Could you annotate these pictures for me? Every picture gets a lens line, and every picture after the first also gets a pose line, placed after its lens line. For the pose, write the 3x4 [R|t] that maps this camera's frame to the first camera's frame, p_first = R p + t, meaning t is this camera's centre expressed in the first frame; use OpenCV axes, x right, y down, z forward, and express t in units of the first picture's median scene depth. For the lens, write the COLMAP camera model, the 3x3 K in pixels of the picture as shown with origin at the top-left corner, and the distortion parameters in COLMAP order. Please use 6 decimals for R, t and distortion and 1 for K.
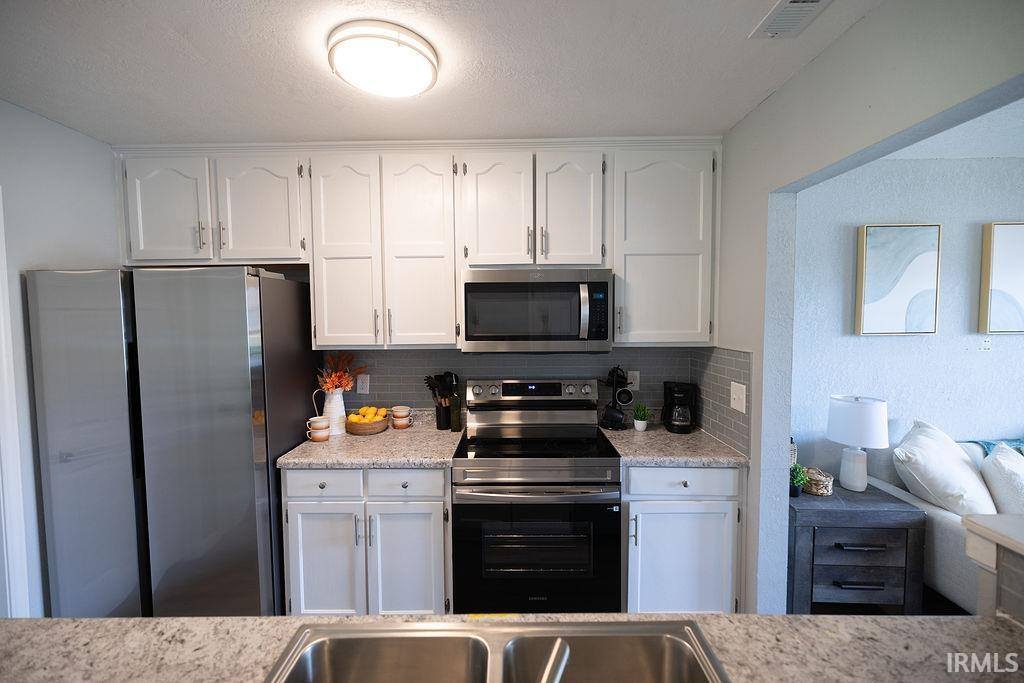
lens RADIAL K [[427.6, 0, 508.3], [0, 427.6, 331.6], [0, 0, 1]] dist [0.002644, 0.000605]
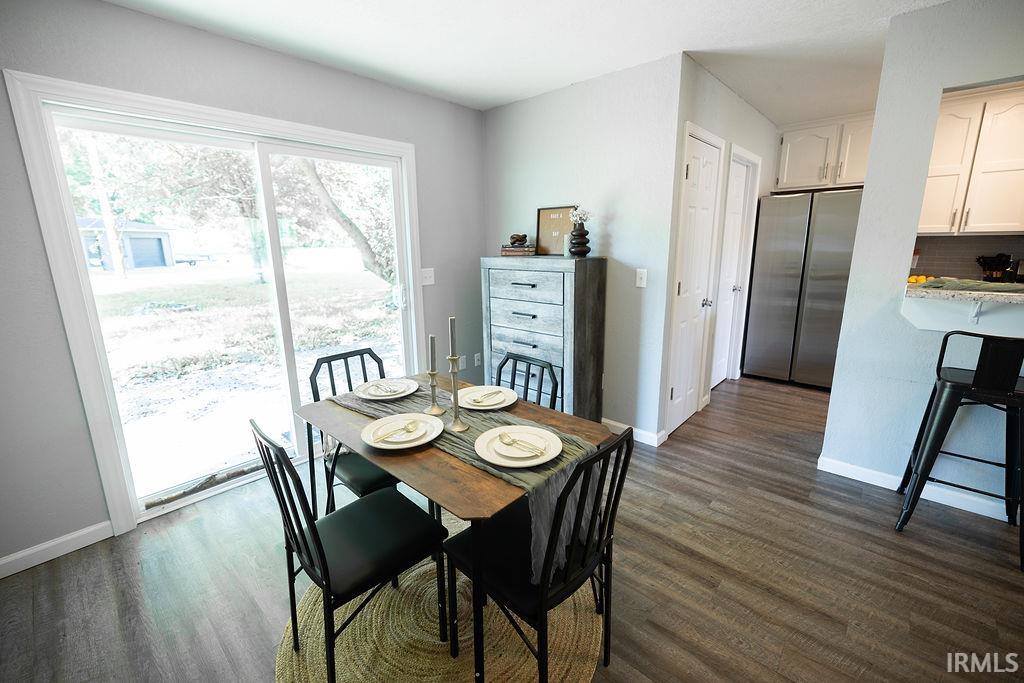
lens RADIAL K [[425.3, 0, 504.4], [0, 425.3, 333.8], [0, 0, 1]] dist [0.002294, -0.000390]
pose [[0.740426, 0.142199, -0.656923, -0.441356], [-0.017042, 0.981022, 0.193147, 0.123227], [0.671921, -0.131816, 0.728798, -1.309686]]
